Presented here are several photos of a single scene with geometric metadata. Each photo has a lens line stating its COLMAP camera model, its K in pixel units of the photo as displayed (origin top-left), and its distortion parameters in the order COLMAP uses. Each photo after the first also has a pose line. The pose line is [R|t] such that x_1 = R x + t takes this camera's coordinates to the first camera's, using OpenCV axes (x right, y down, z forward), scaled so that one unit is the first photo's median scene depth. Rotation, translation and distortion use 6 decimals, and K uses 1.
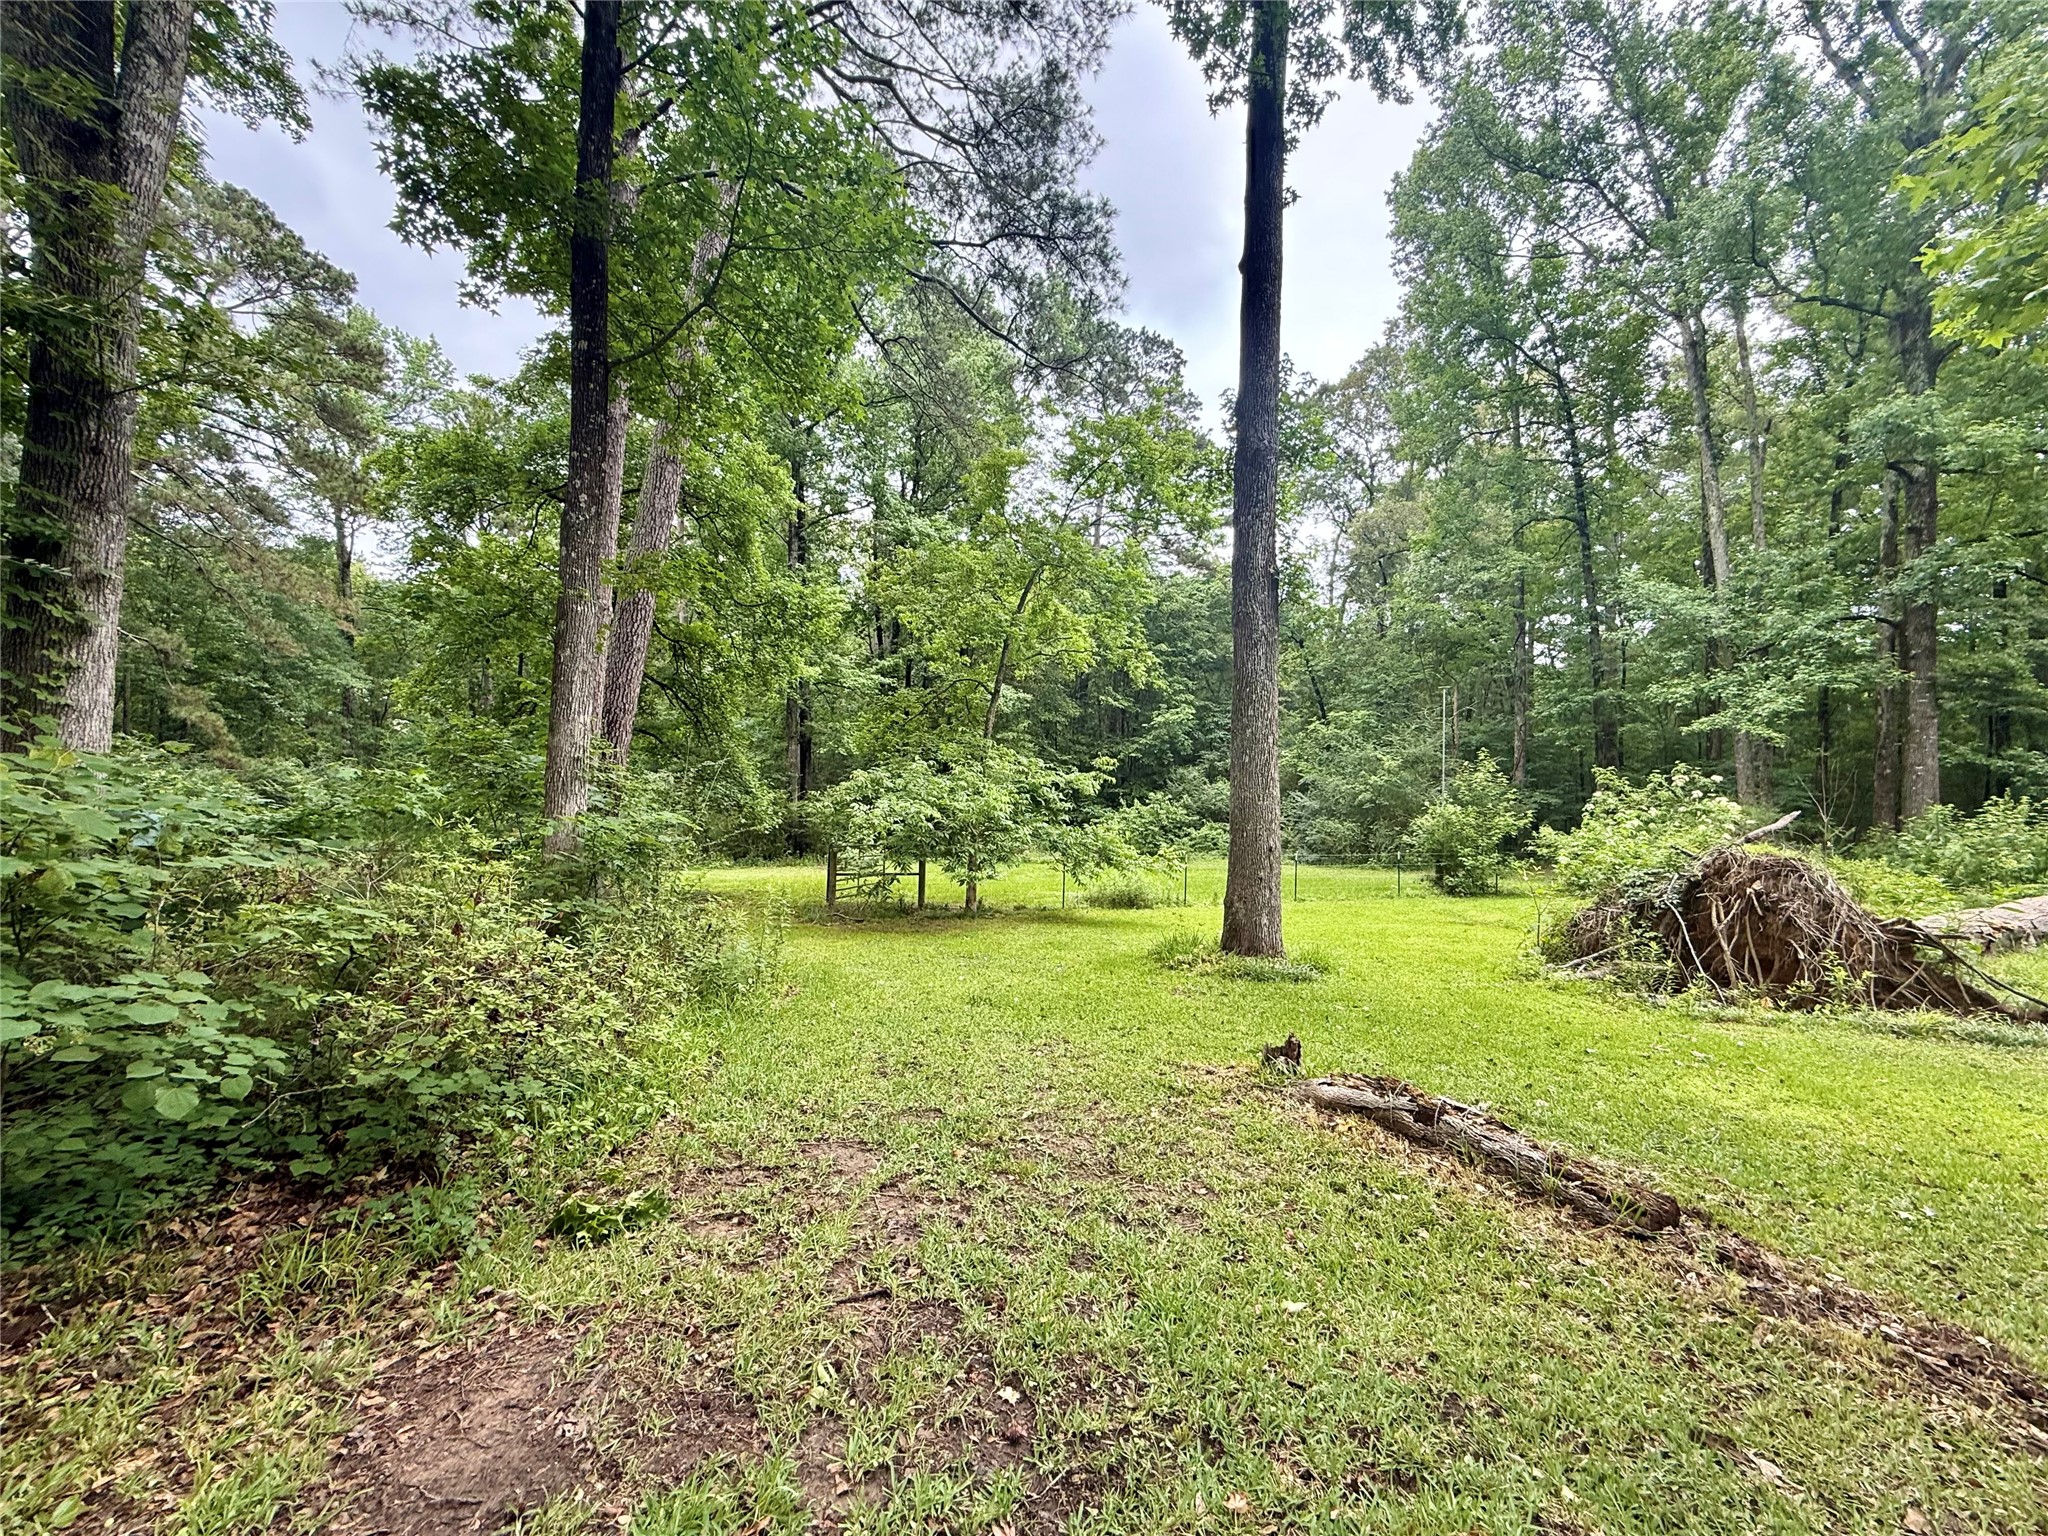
lens RADIAL K [[822.8, 0, 1024.0], [0, 822.8, 768.0], [0, 0, 1]] dist [-0.000875, -0.000131]
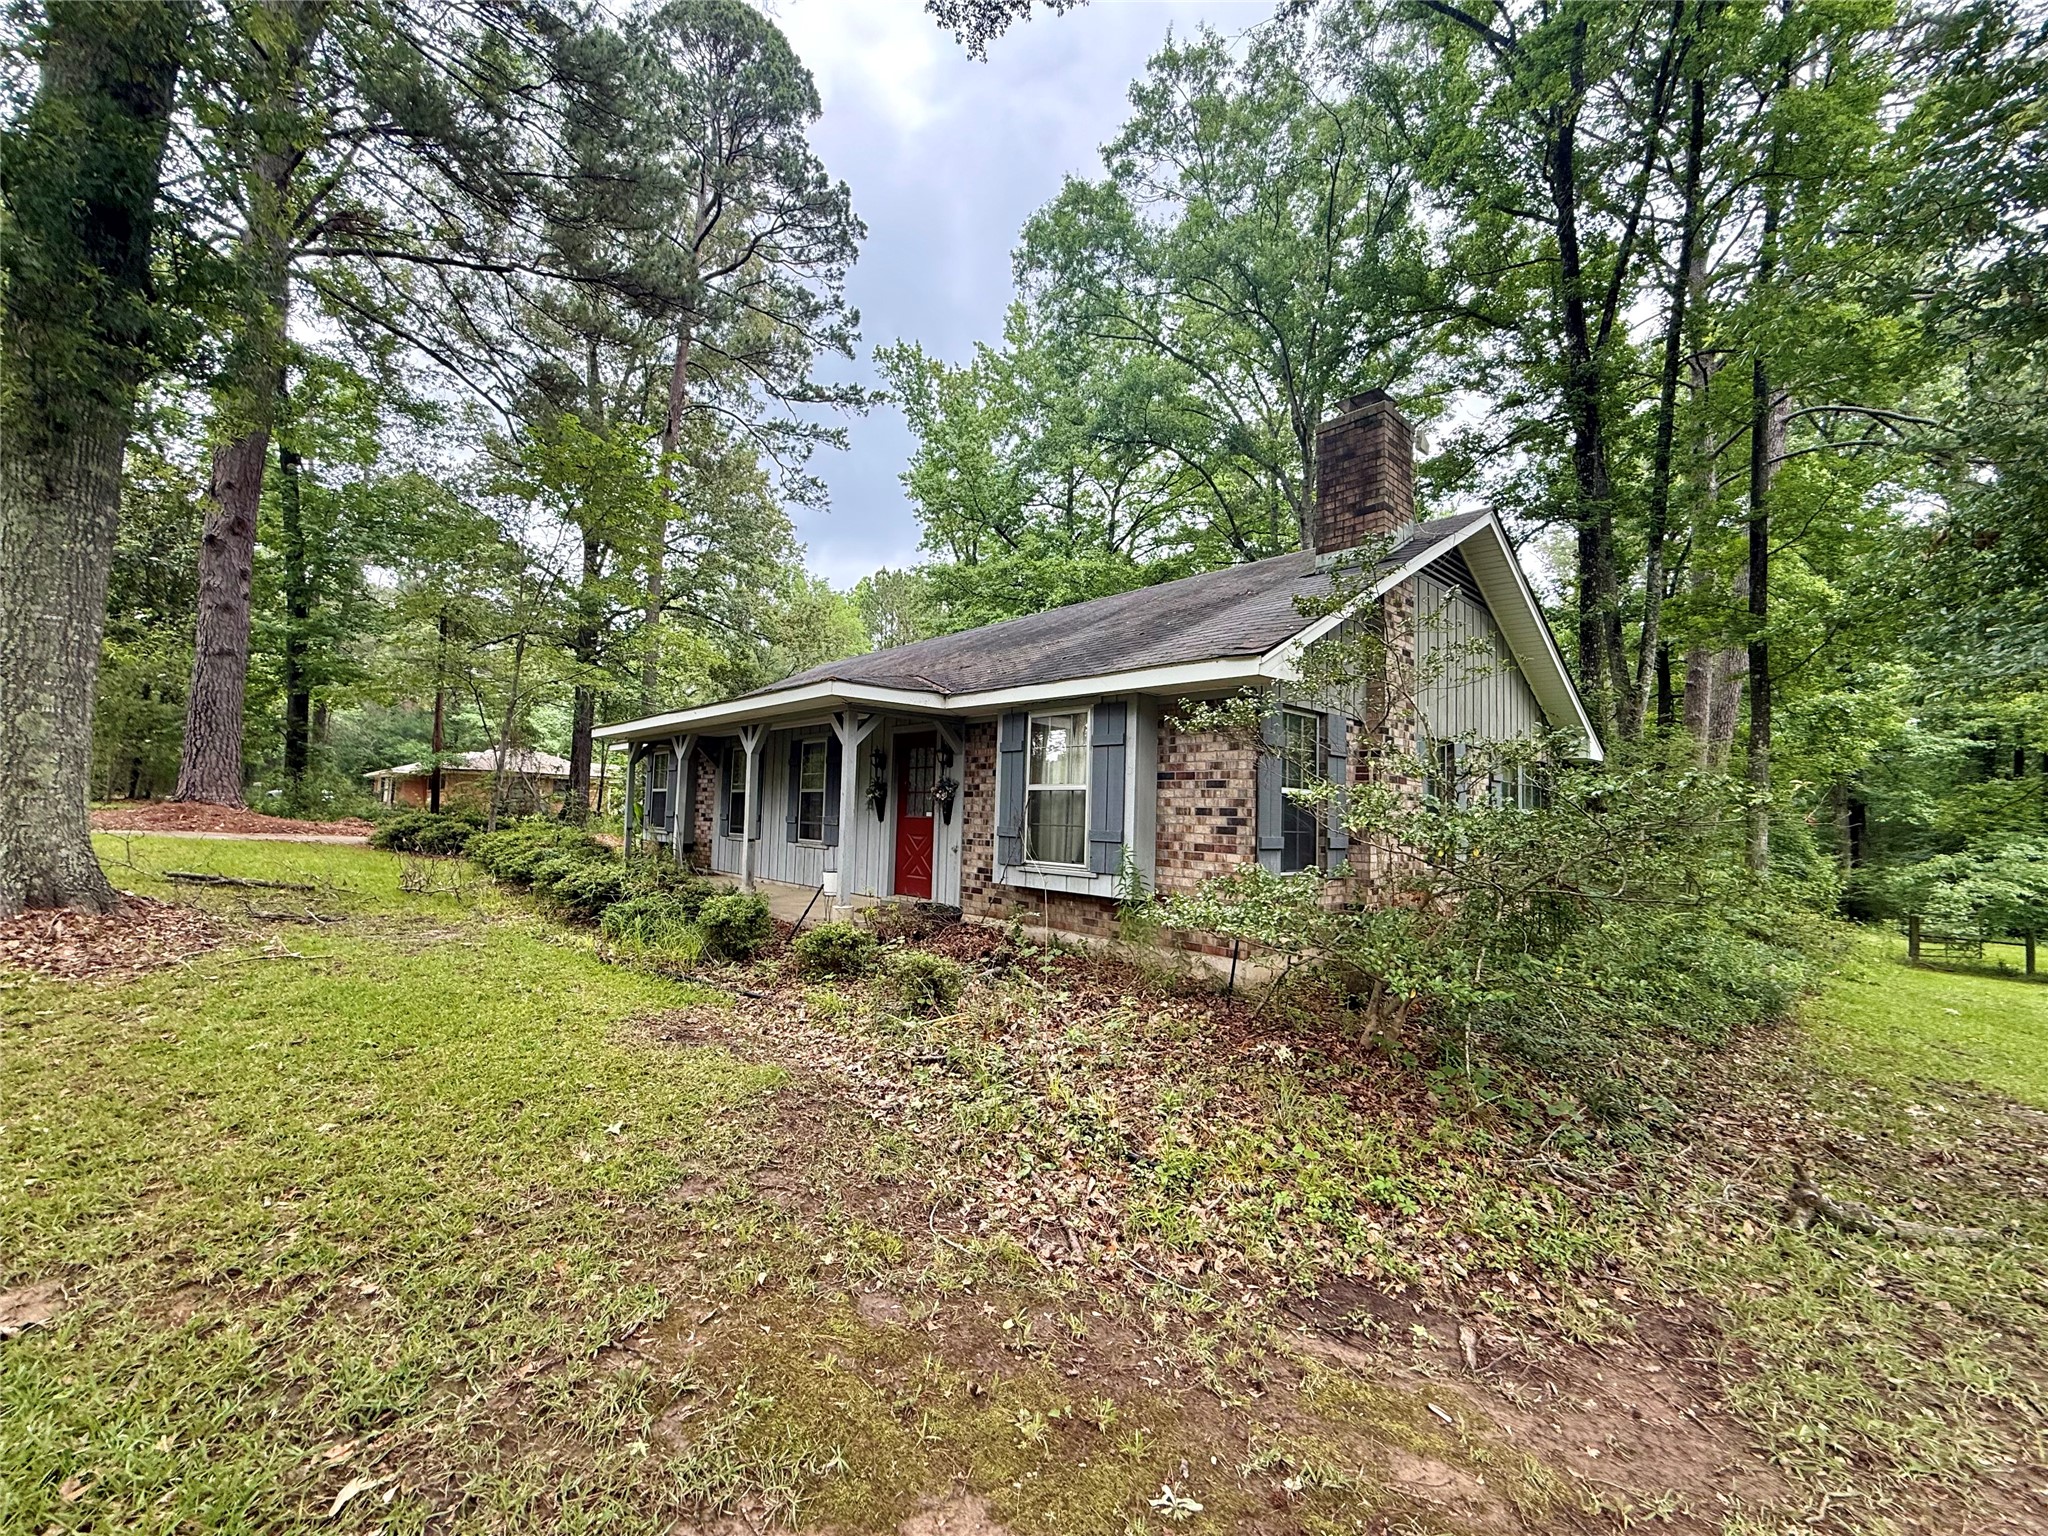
lens RADIAL K [[822.8, 0, 1024.0], [0, 822.8, 768.0], [0, 0, 1]] dist [-0.000875, -0.000131]
pose [[0.512412, -0.028617, -0.858263, 0.146634], [-0.016842, 0.998917, -0.043362, -0.043471], [0.858575, 0.036674, 0.511375, -0.766396]]
